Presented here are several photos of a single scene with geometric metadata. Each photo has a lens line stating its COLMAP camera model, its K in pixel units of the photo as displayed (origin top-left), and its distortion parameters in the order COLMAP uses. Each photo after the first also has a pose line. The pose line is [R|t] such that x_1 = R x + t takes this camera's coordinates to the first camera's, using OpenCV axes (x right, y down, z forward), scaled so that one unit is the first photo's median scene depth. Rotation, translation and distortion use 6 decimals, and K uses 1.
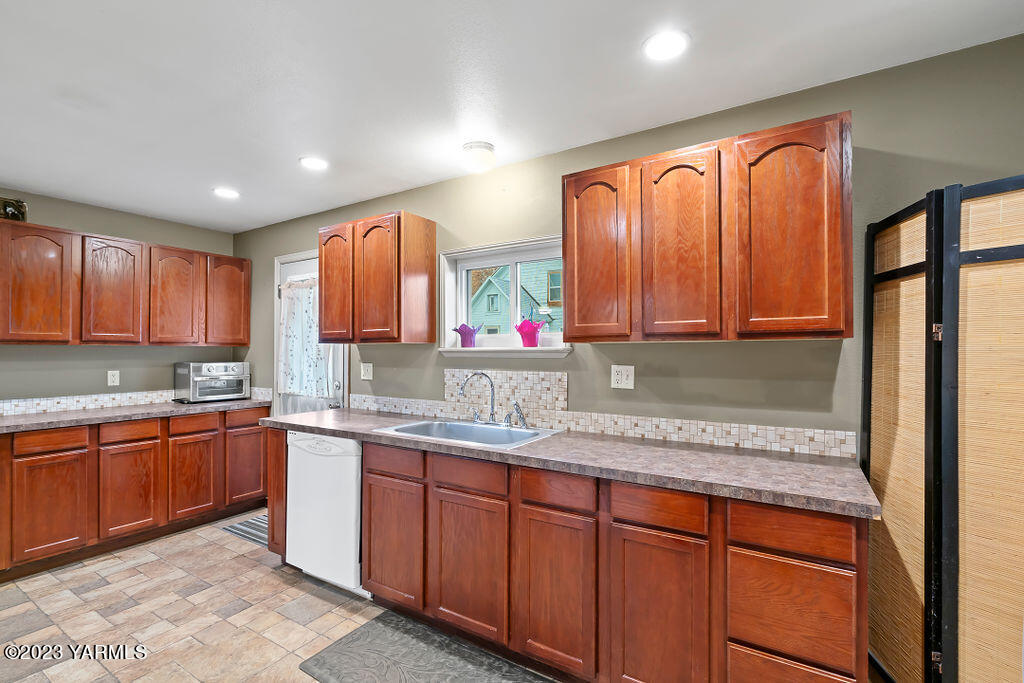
lens RADIAL K [[464.8, 0, 510.6], [0, 464.8, 348.3], [0, 0, 1]] dist [-0.004514, 0.001055]
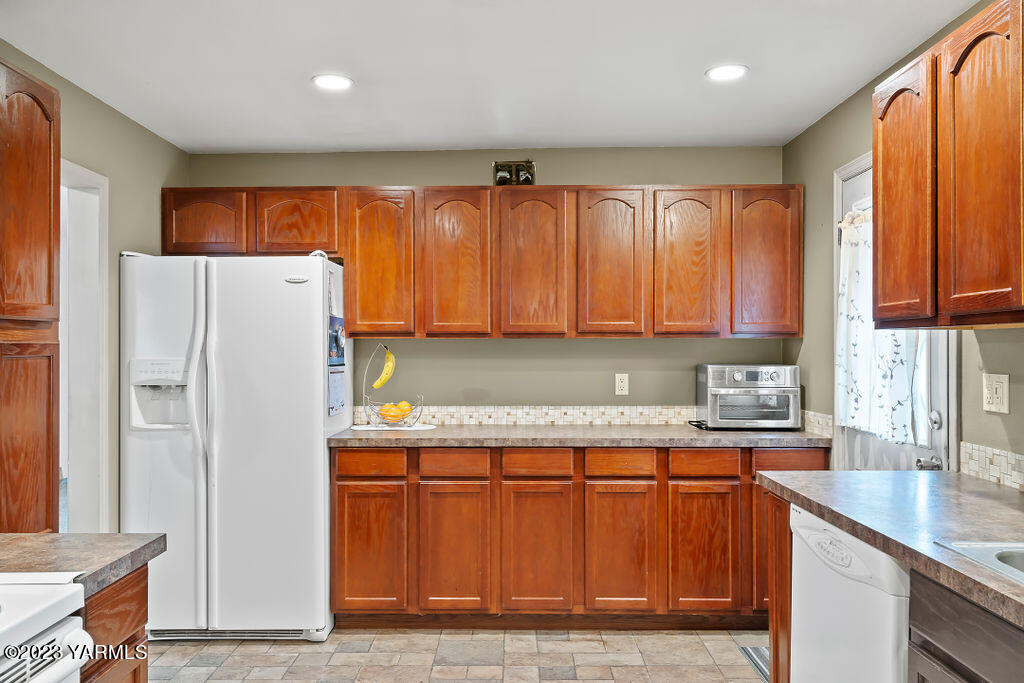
lens RADIAL K [[768.0, 0, 508.9], [0, 768.0, 343.6], [0, 0, 1]] dist [0.013301, 0.007465]
pose [[0.525551, -0.004457, -0.850750, 0.059369], [0.004687, 0.999986, -0.002344, 0.004051], [0.850749, -0.002756, 0.525565, 0.249202]]
